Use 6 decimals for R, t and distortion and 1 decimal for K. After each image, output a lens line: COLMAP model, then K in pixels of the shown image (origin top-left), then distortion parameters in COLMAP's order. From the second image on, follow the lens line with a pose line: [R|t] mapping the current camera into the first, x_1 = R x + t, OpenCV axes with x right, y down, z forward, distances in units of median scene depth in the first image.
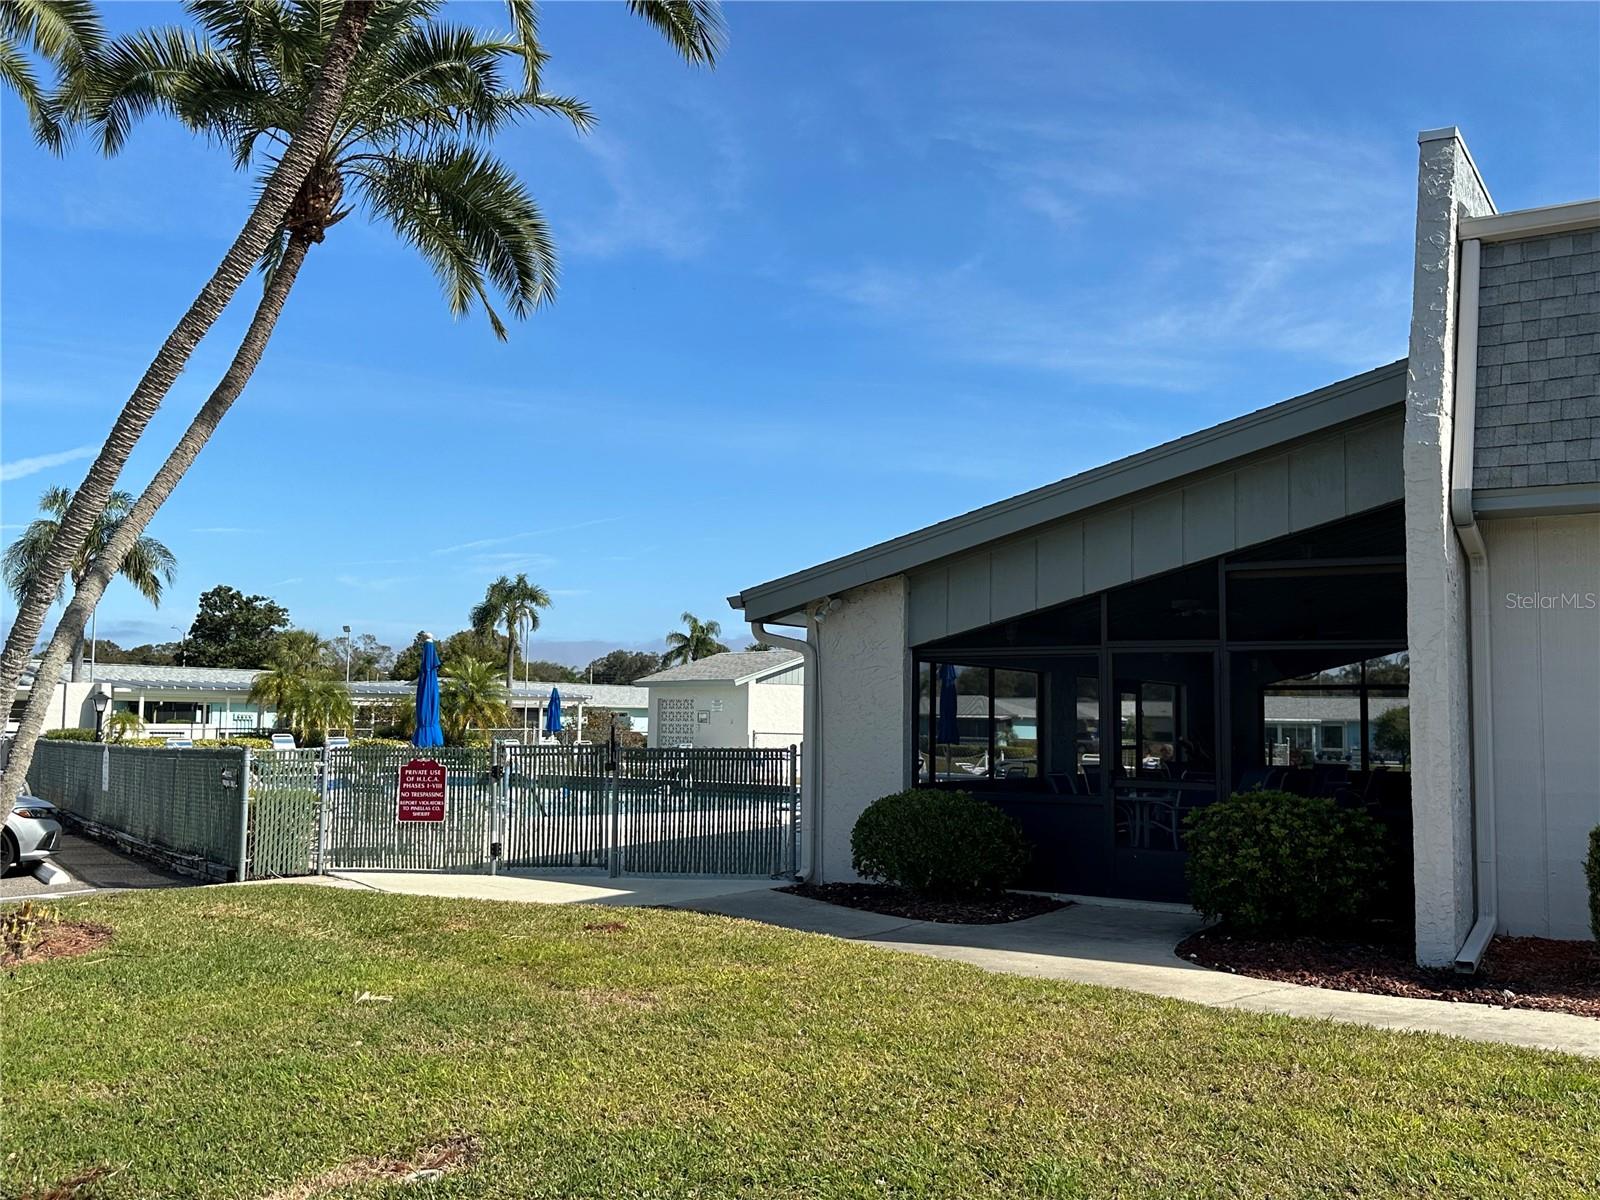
lens RADIAL K [[1517.0, 0, 800.0], [0, 1517.0, 600.0], [0, 0, 1]] dist [0.129577, -0.010386]
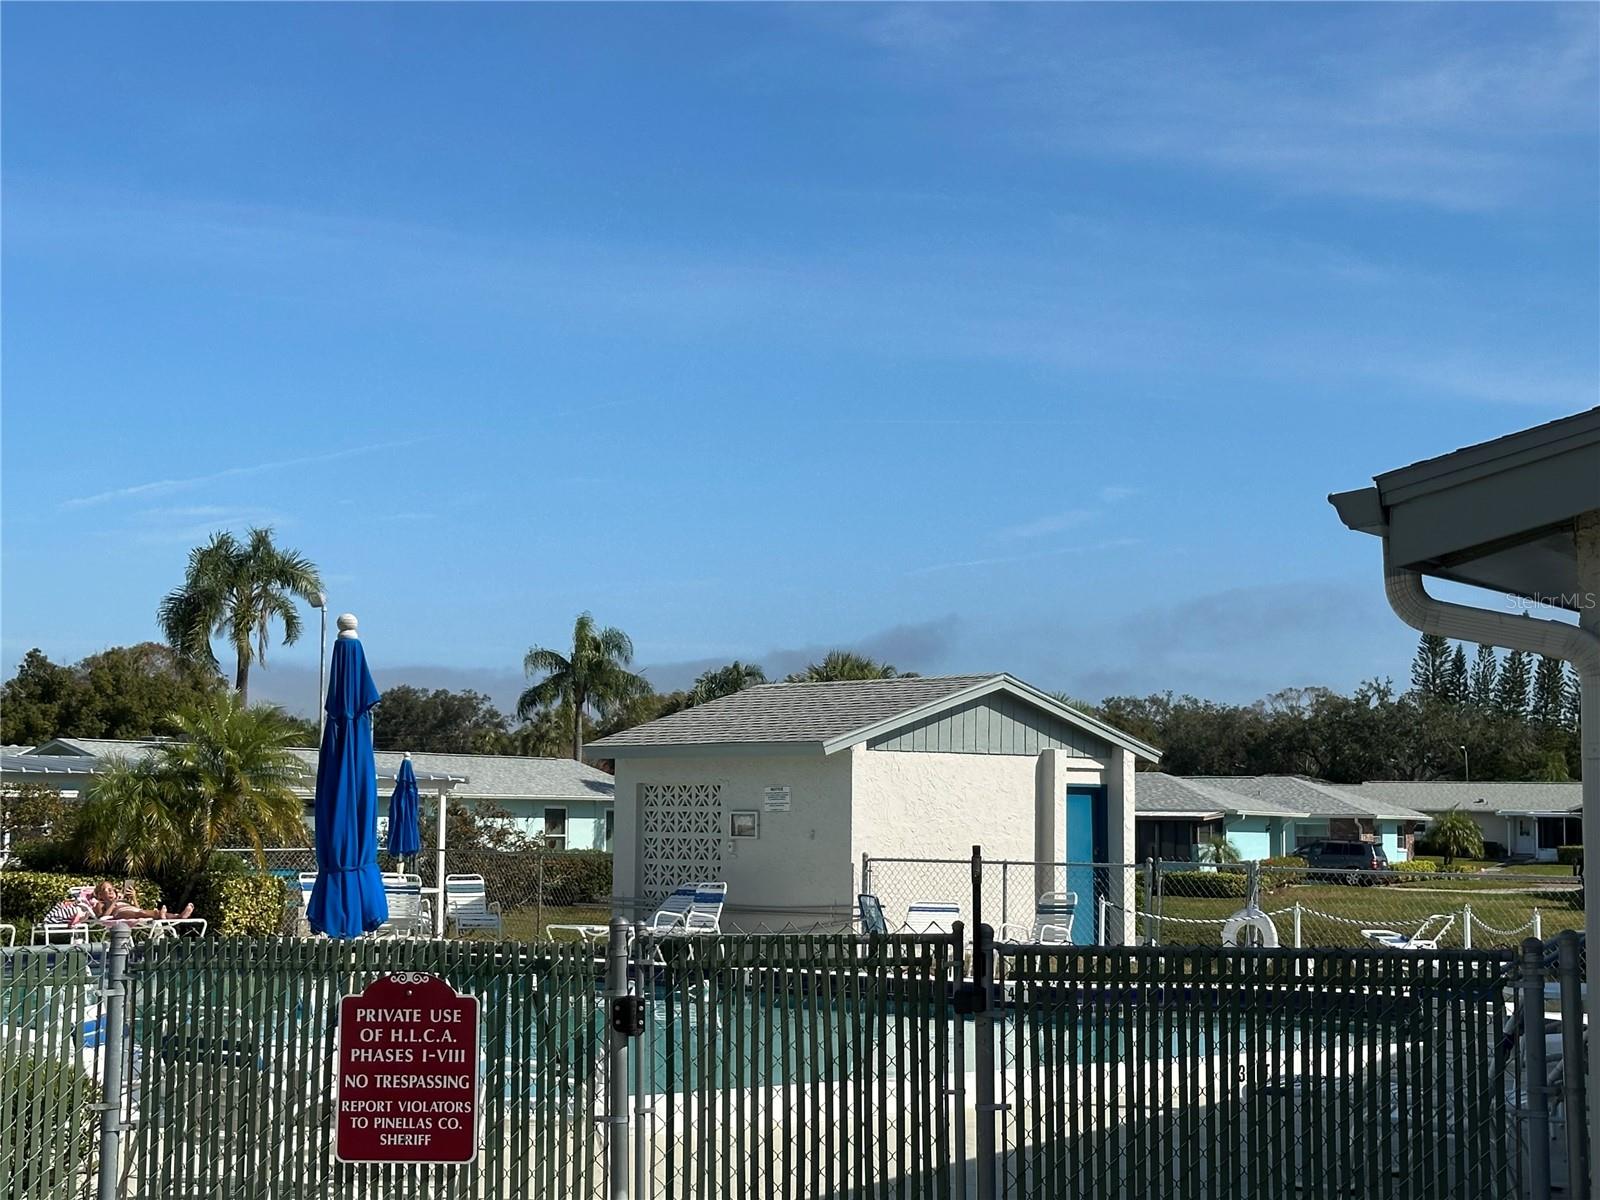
lens RADIAL K [[2450.1, 0, 800.0], [0, 2450.1, 600.0], [0, 0, 1]] dist [0.004380, -0.058014]
pose [[0.994845, 0.004611, 0.101299, -0.125141], [-0.003957, 0.999970, -0.006649, 0.014515], [-0.101326, 0.006214, 0.994834, 0.265870]]
